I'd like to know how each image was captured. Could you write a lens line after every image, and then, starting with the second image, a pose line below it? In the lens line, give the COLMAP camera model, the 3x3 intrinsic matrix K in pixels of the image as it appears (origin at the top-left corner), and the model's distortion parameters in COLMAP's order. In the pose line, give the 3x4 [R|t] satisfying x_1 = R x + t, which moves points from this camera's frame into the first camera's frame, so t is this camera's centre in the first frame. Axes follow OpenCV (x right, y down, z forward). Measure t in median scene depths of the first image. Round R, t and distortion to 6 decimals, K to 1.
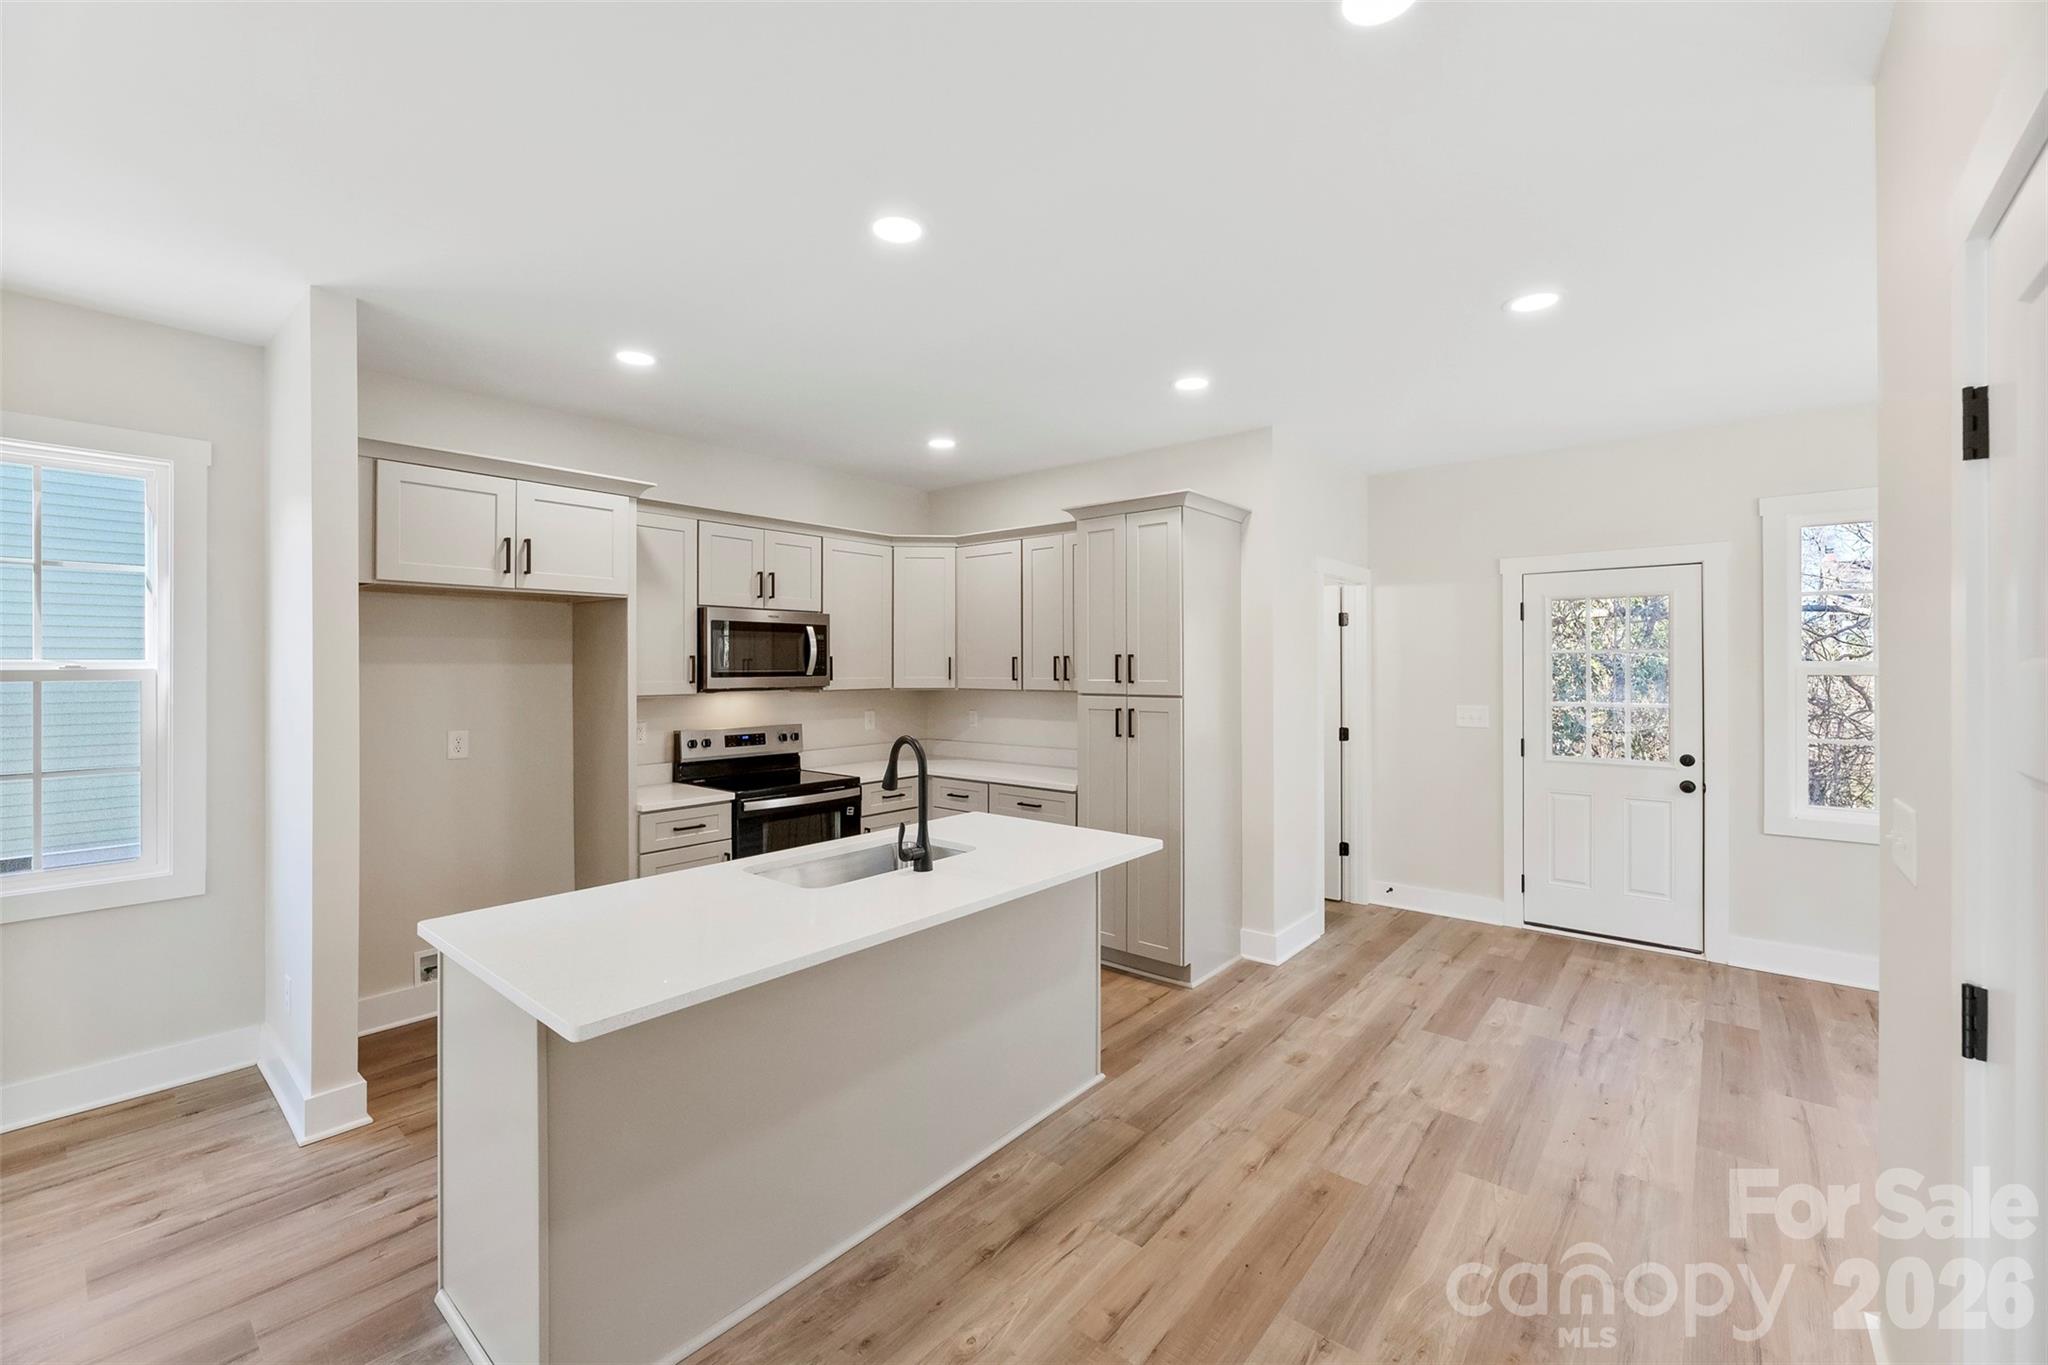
lens RADIAL K [[827.5, 0, 1025.0], [0, 827.5, 667.0], [0, 0, 1]] dist [-0.002943, 0.000009]
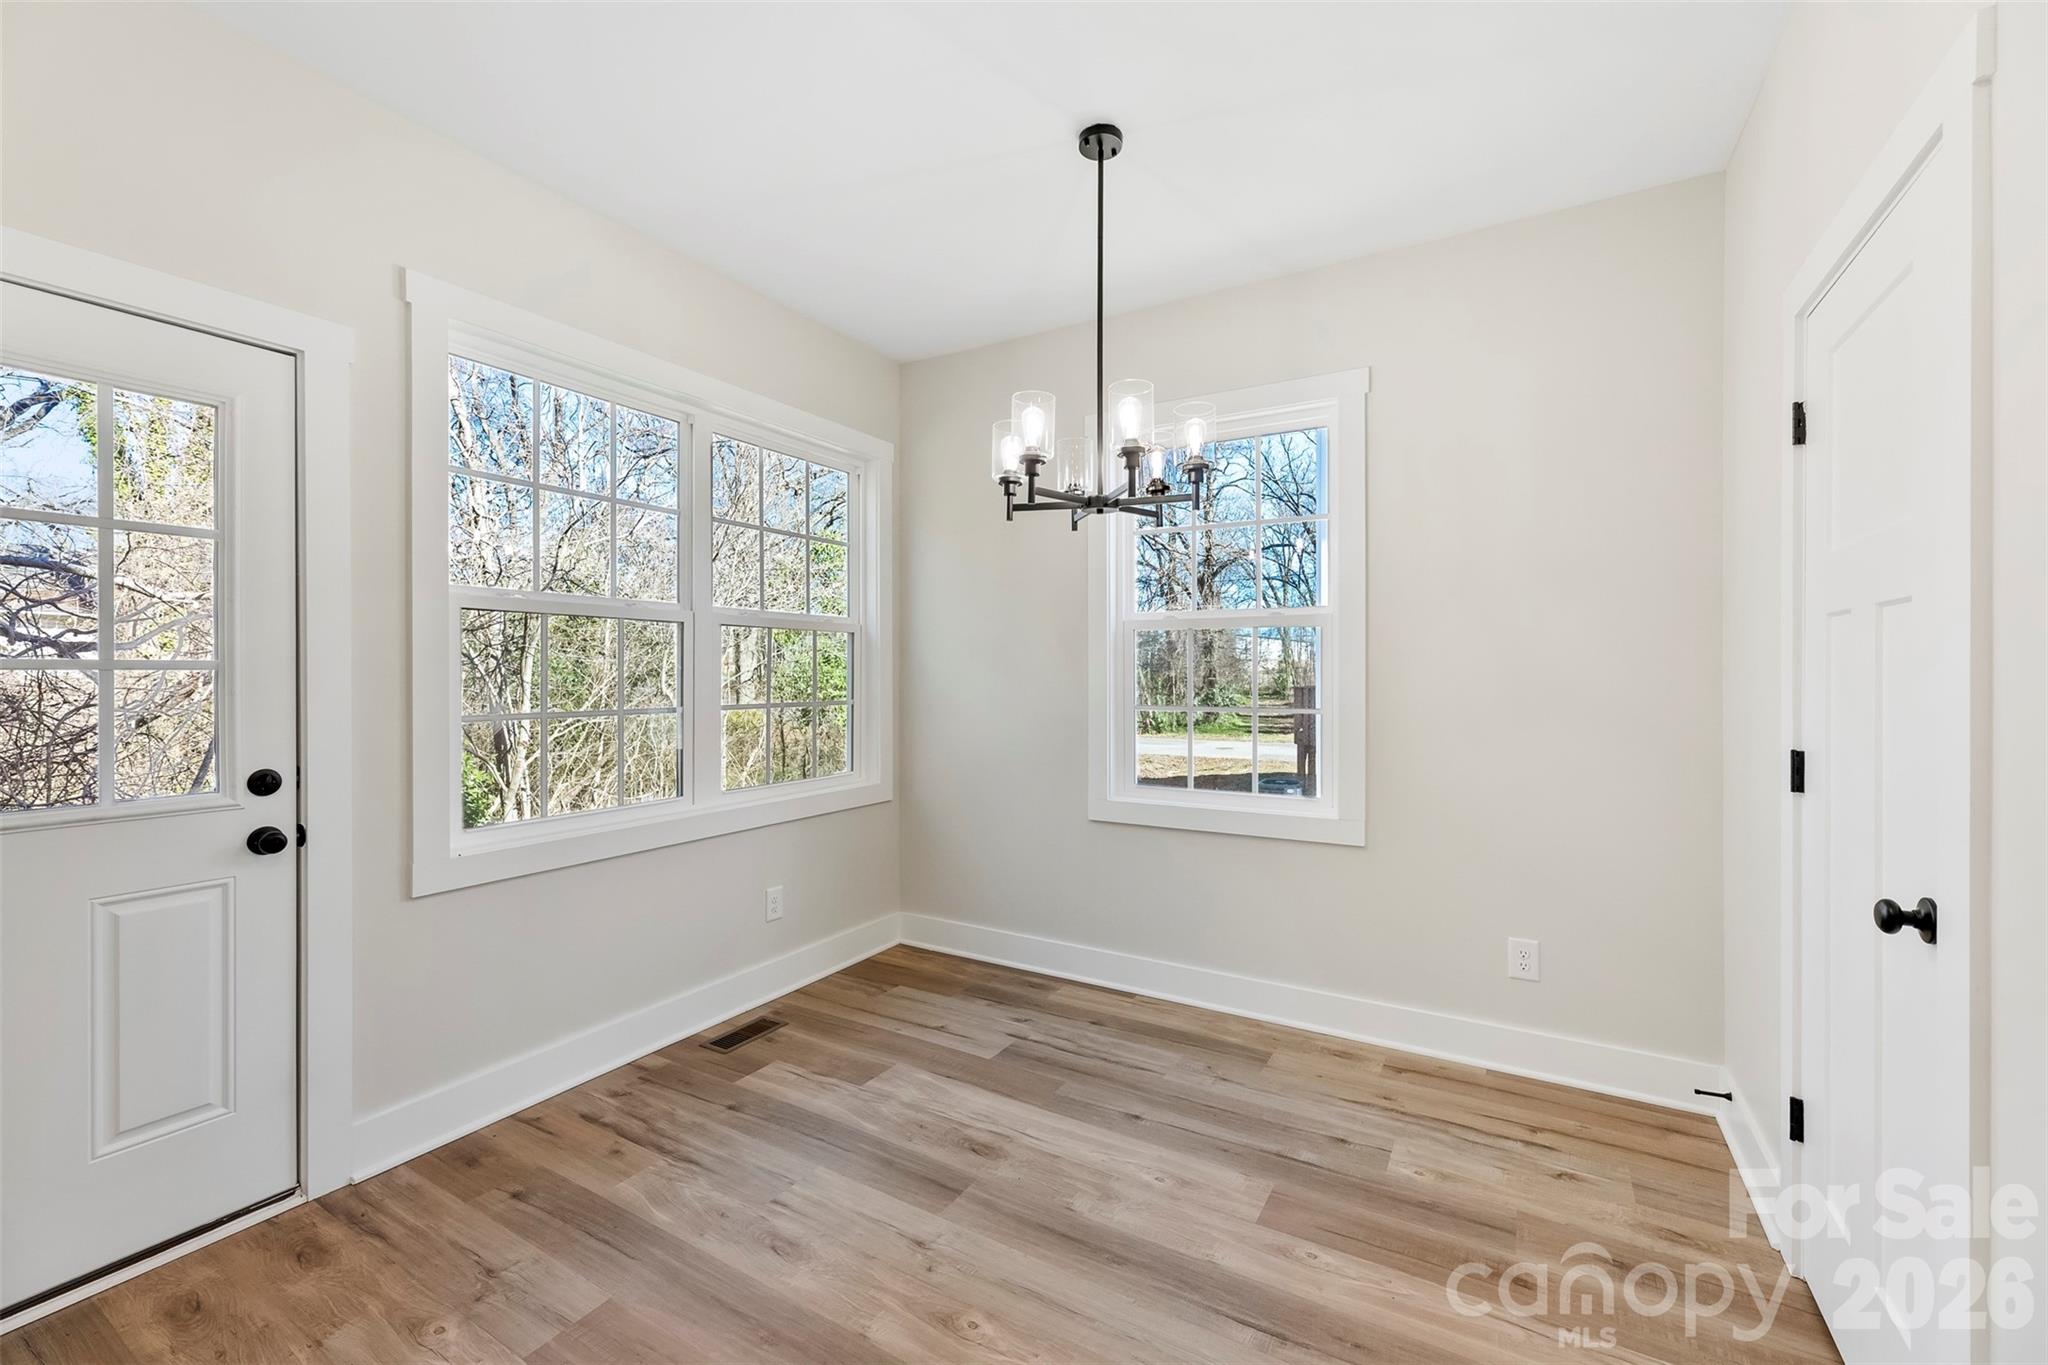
lens RADIAL K [[827.5, 0, 1025.0], [0, 827.5, 672.9], [0, 0, 1]] dist [-0.002943, 0.000009]
pose [[-0.166247, -0.001805, 0.986083, 0.295108], [-0.000746, 0.999998, 0.001705, 0.053177], [-0.986084, -0.000452, -0.166248, 0.681029]]
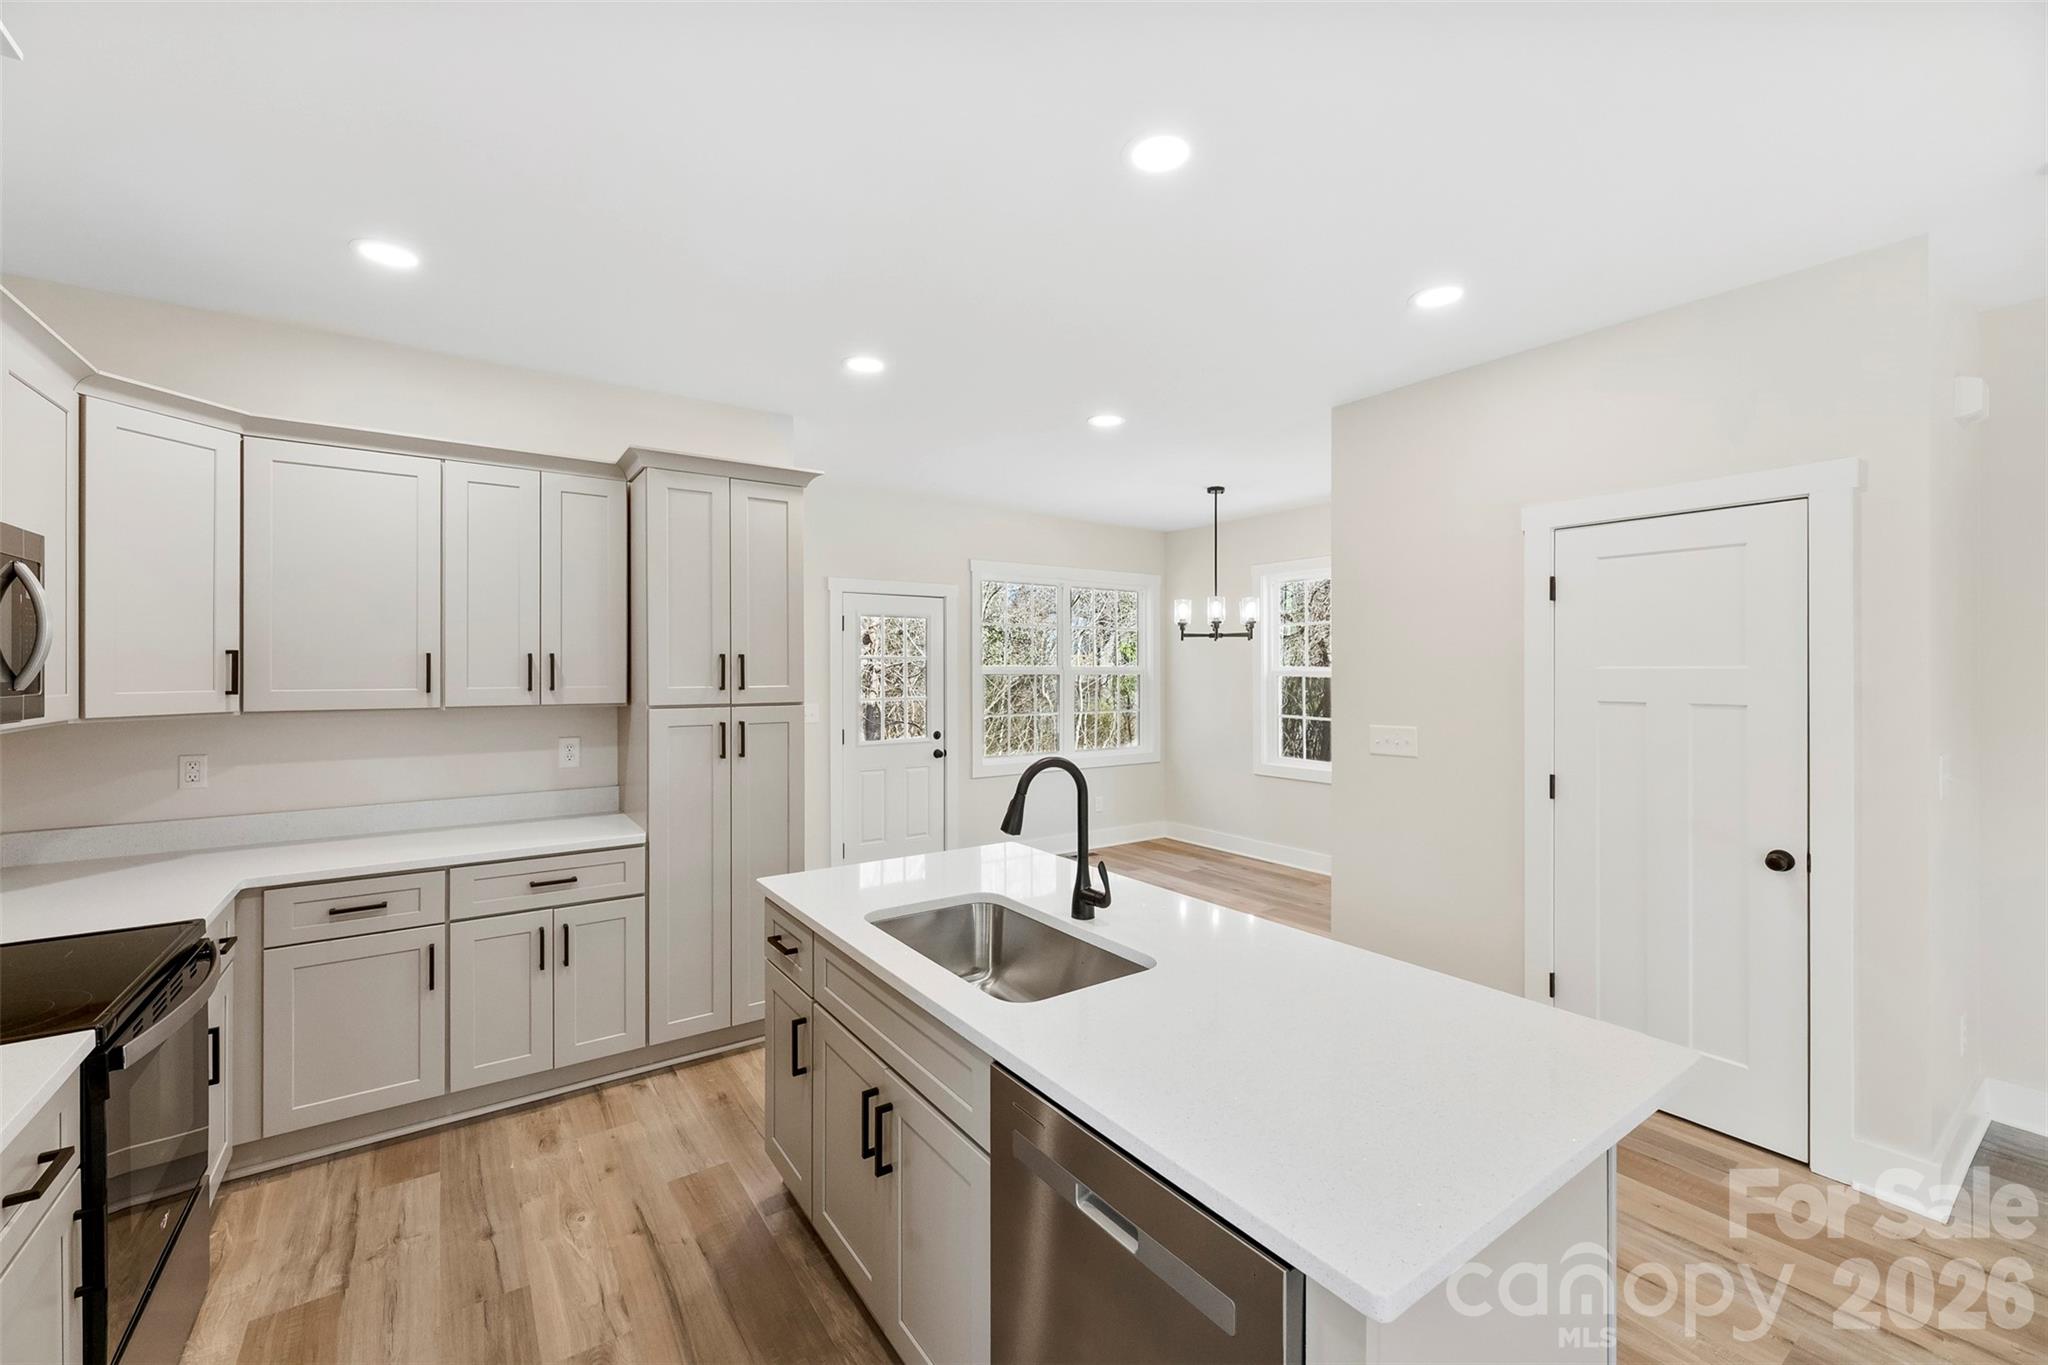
lens RADIAL K [[827.5, 0, 1020.2], [0, 827.5, 674.4], [0, 0, 1]] dist [-0.002943, 0.000009]
pose [[0.263976, -0.005962, 0.964511, -0.550317], [0.001318, 0.999982, 0.005821, 0.000119], [-0.964528, -0.000266, 0.263979, 0.496427]]
